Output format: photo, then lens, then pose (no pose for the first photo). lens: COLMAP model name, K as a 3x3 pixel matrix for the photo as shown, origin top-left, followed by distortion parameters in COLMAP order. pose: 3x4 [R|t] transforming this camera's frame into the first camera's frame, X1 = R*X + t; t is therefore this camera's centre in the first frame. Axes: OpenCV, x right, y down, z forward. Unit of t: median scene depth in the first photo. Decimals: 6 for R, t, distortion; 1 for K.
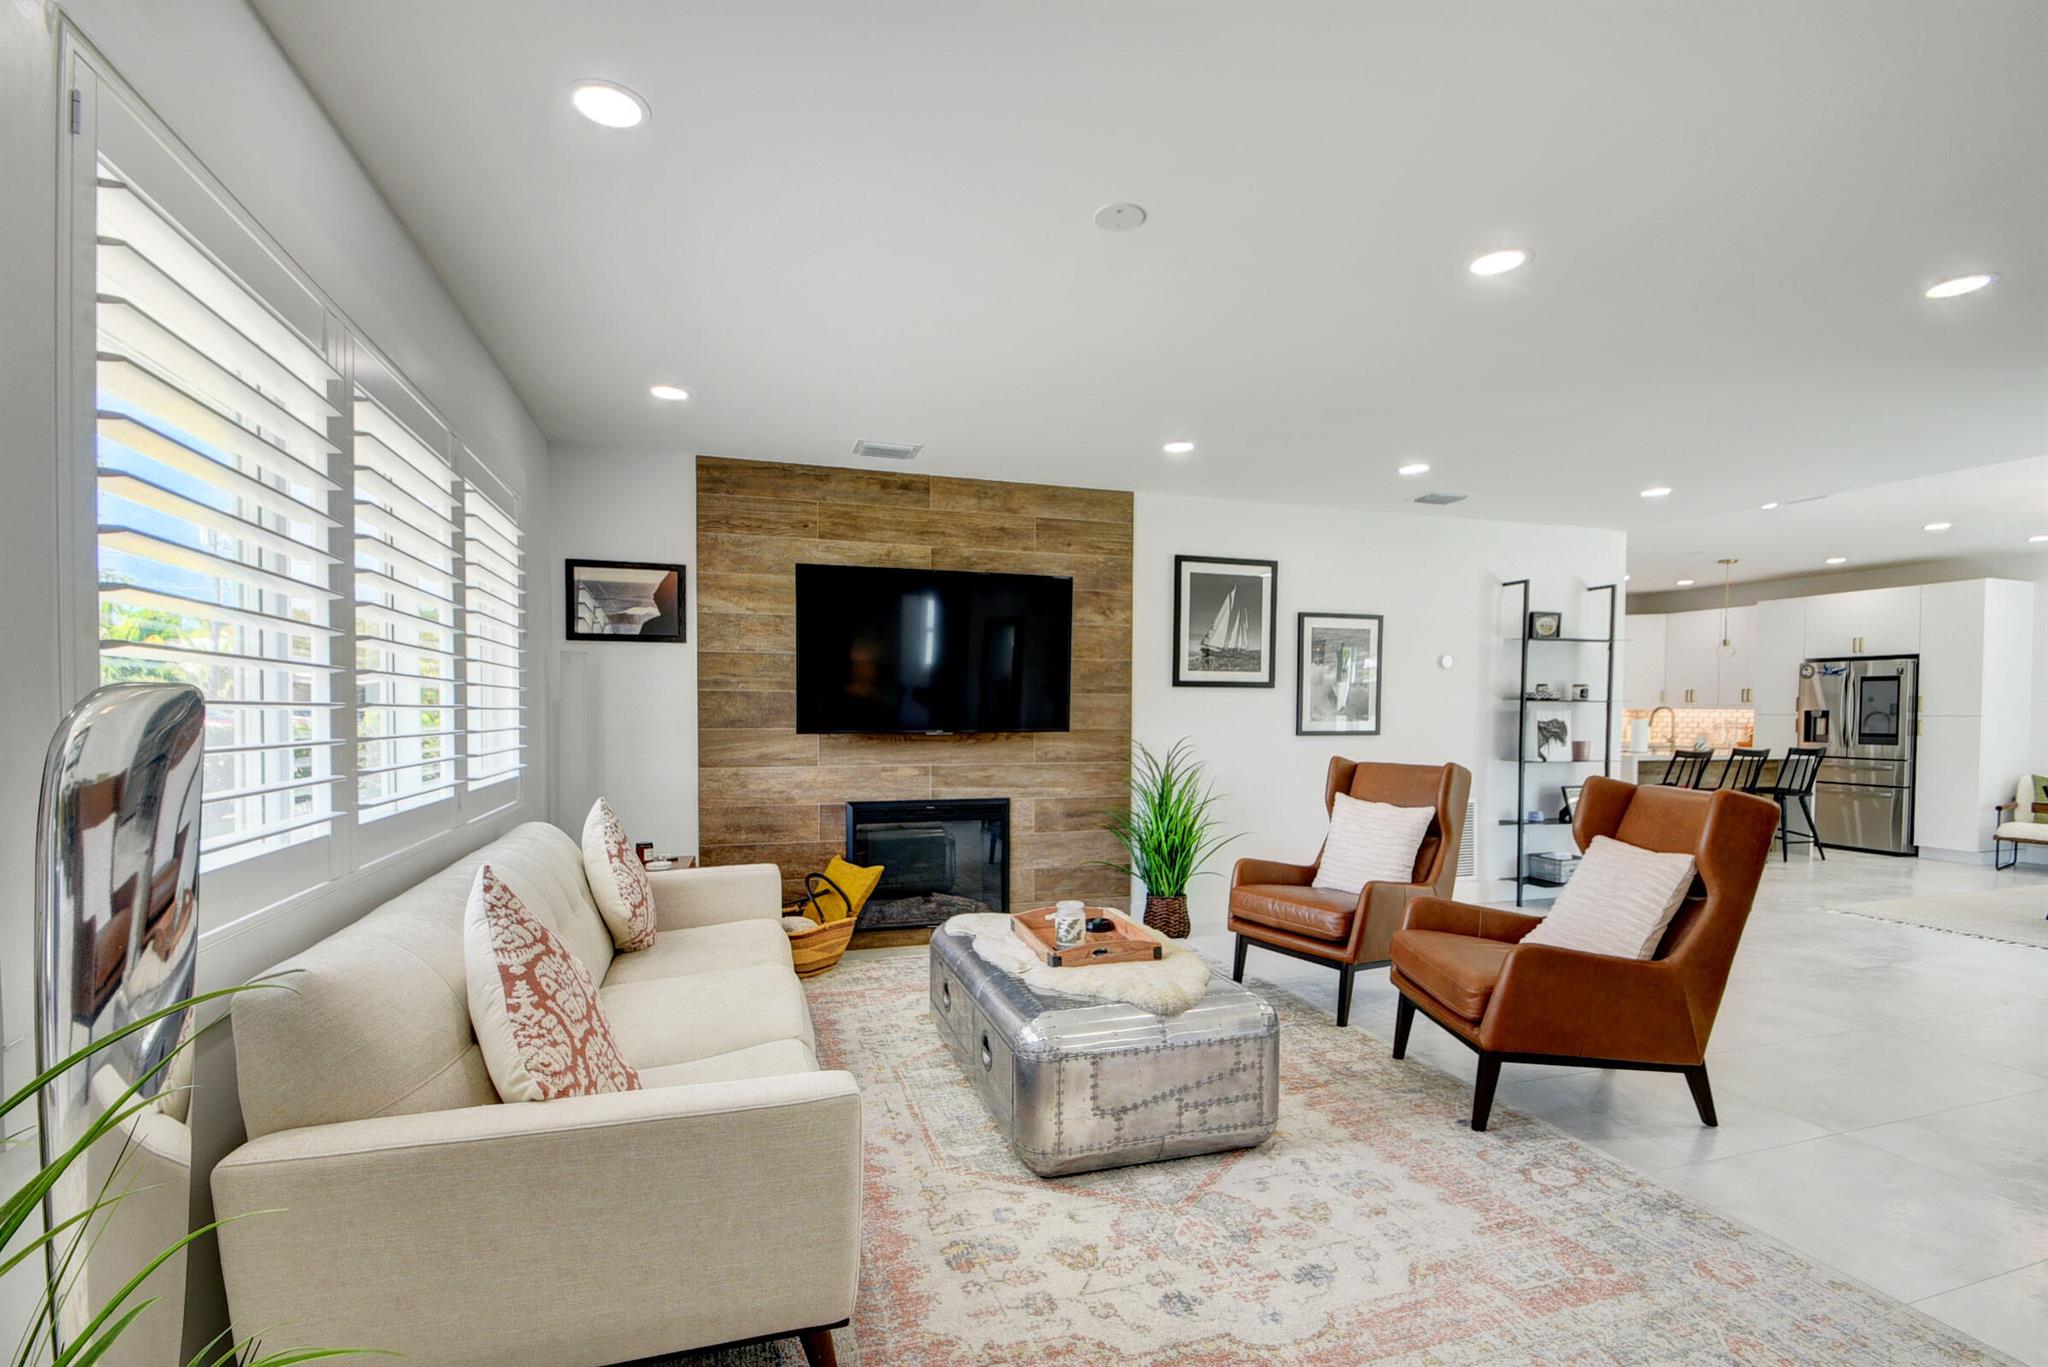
lens RADIAL K [[901.7, 0, 1008.6], [0, 901.7, 737.7], [0, 0, 1]] dist [0.001508, -0.009942]
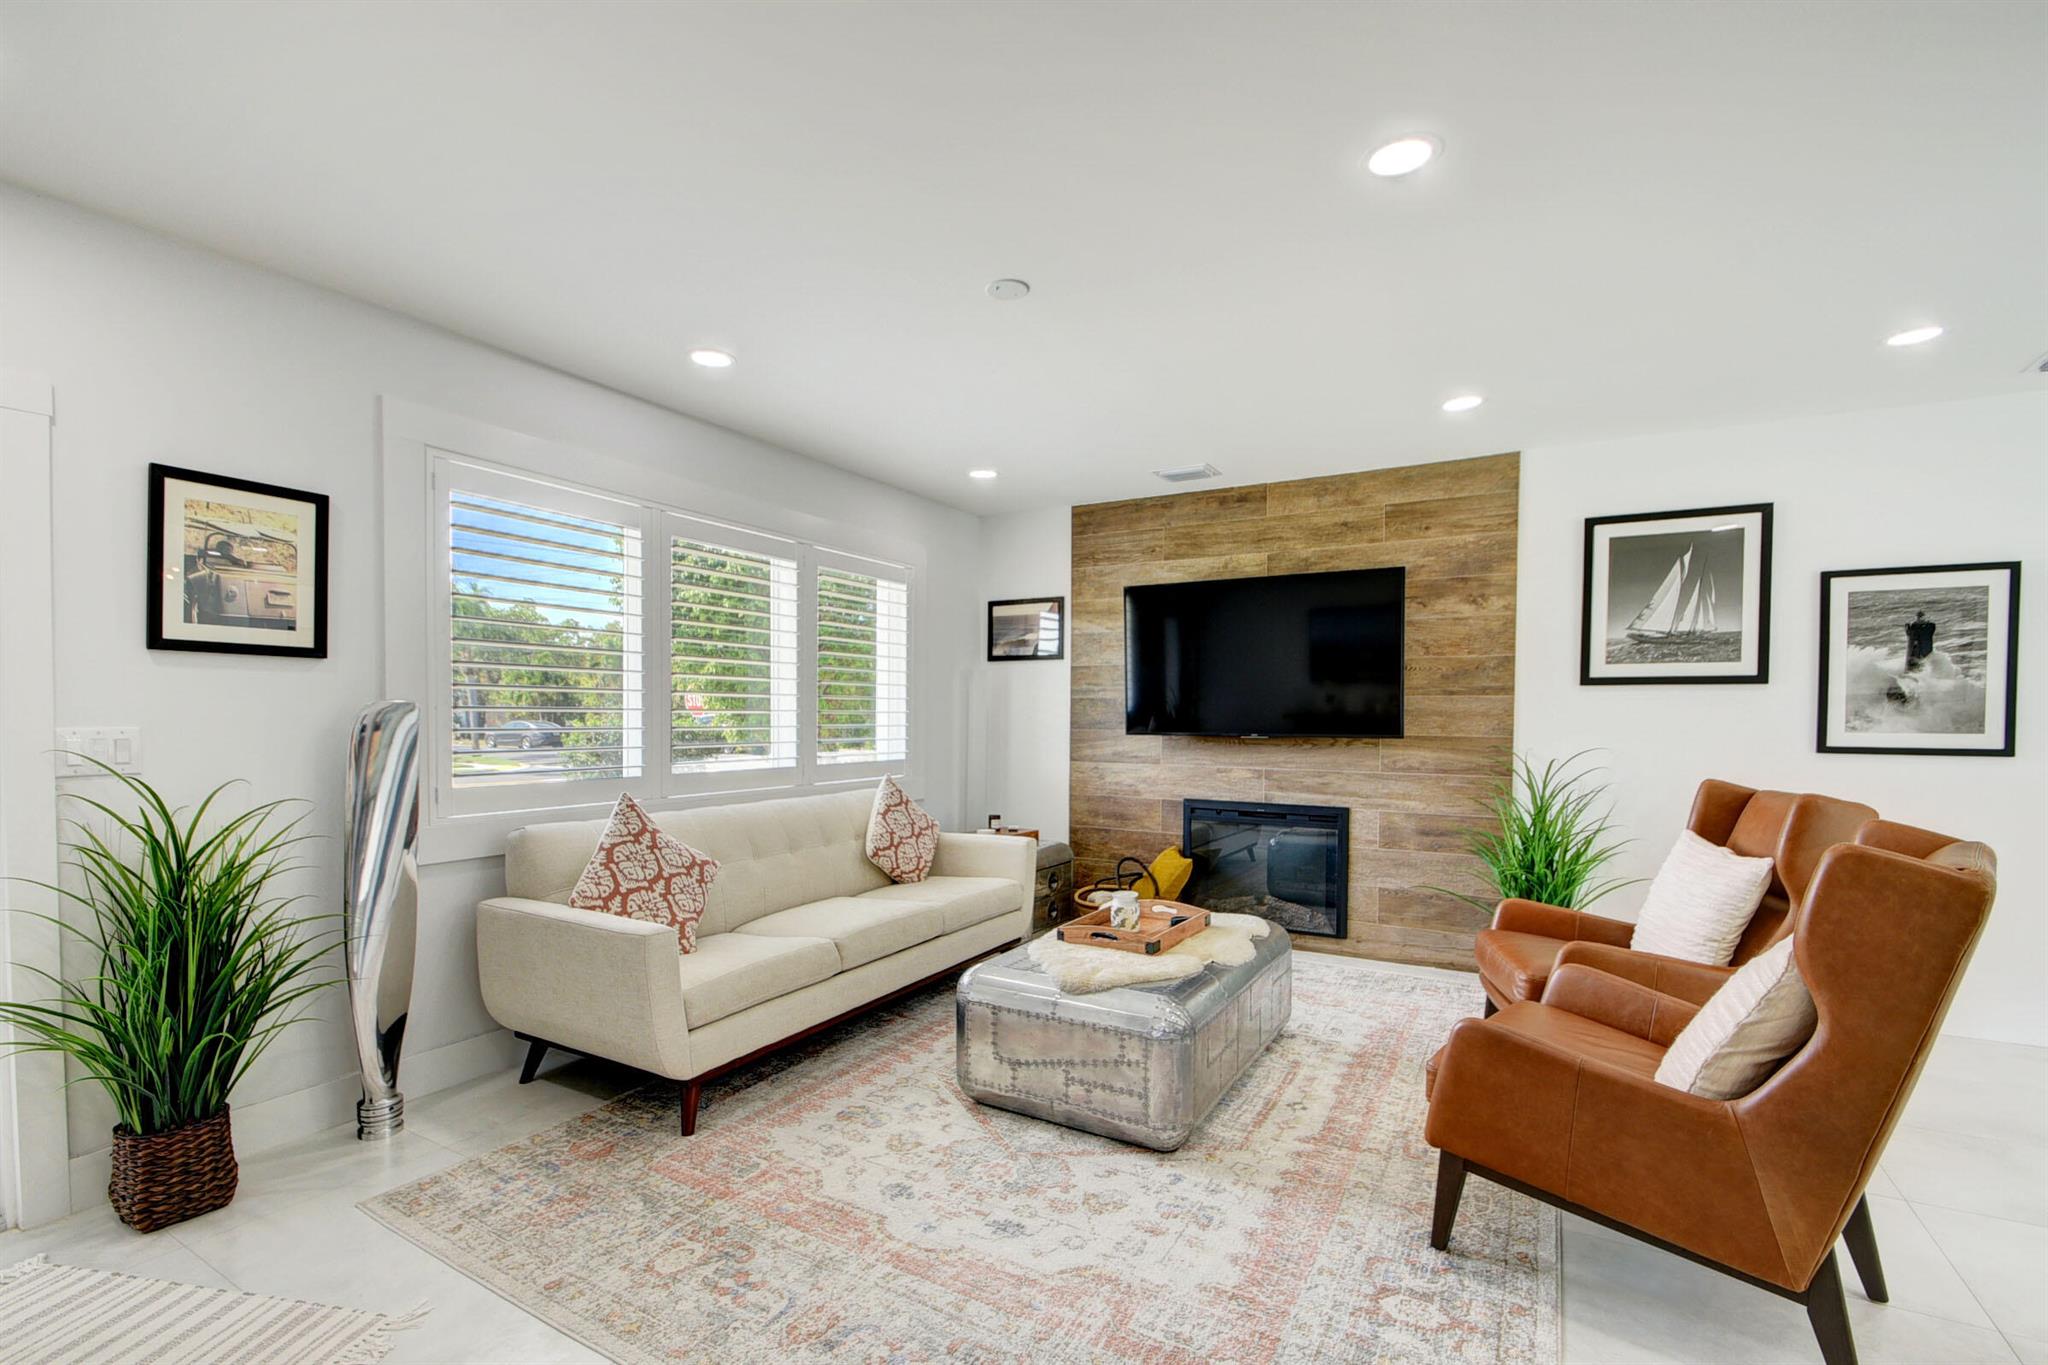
lens RADIAL K [[901.7, 0, 1008.6], [0, 901.7, 736.7], [0, 0, 1]] dist [0.001508, -0.009942]
pose [[0.675628, 0.019075, -0.736996, 0.448300], [-0.024744, 0.999689, 0.003191, -0.001524], [0.736828, 0.016080, 0.675889, 0.099717]]
